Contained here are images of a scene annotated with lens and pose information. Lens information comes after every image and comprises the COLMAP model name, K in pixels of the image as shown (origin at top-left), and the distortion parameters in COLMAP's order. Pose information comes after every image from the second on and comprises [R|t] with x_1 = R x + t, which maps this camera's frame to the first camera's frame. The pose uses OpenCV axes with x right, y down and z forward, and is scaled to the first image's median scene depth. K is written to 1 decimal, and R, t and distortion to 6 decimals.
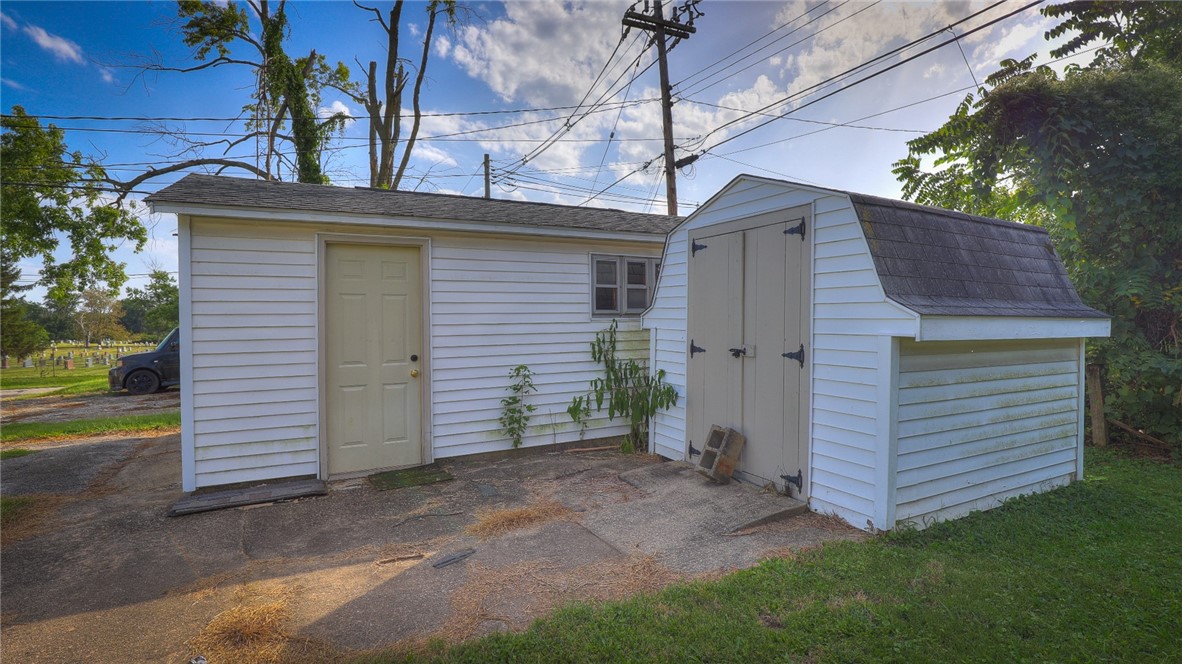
lens RADIAL K [[564.8, 0, 591.0], [0, 564.8, 332.0], [0, 0, 1]] dist [-0.023923, 0.000122]
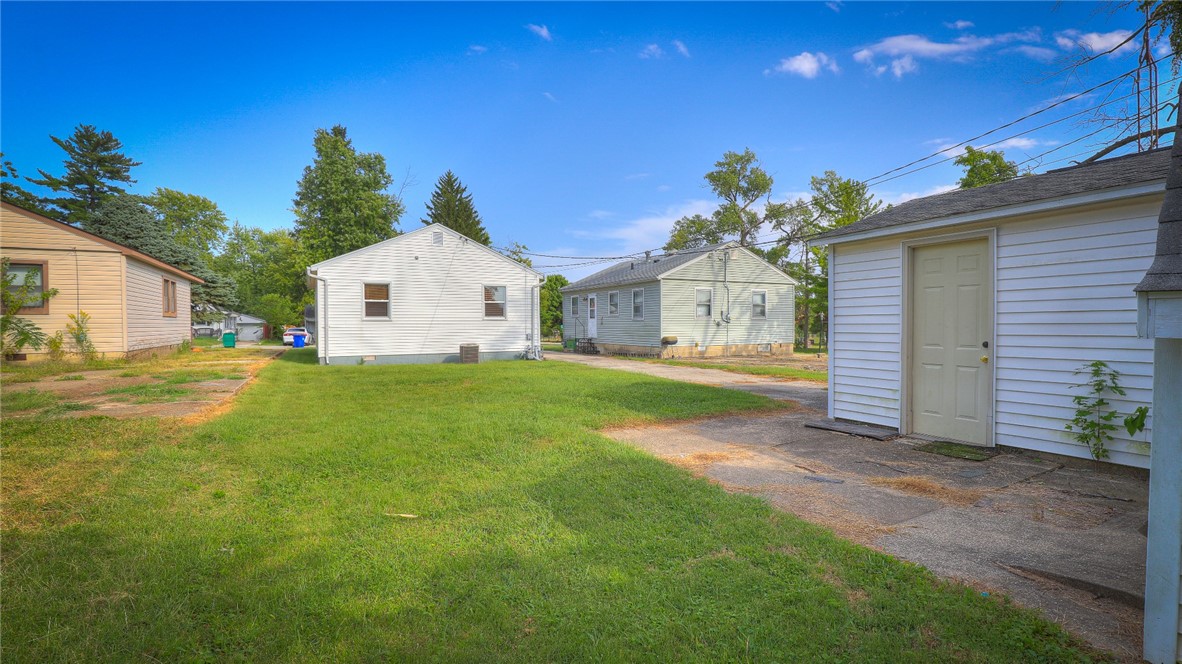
lens RADIAL K [[540.7, 0, 591.0], [0, 540.7, 346.8], [0, 0, 1]] dist [-0.001988, 0.000030]
pose [[0.000489, 0.057196, -0.998363, 0.736657], [-0.007572, 0.998335, 0.057191, -0.001722], [0.999971, 0.007532, 0.000921, 0.280579]]
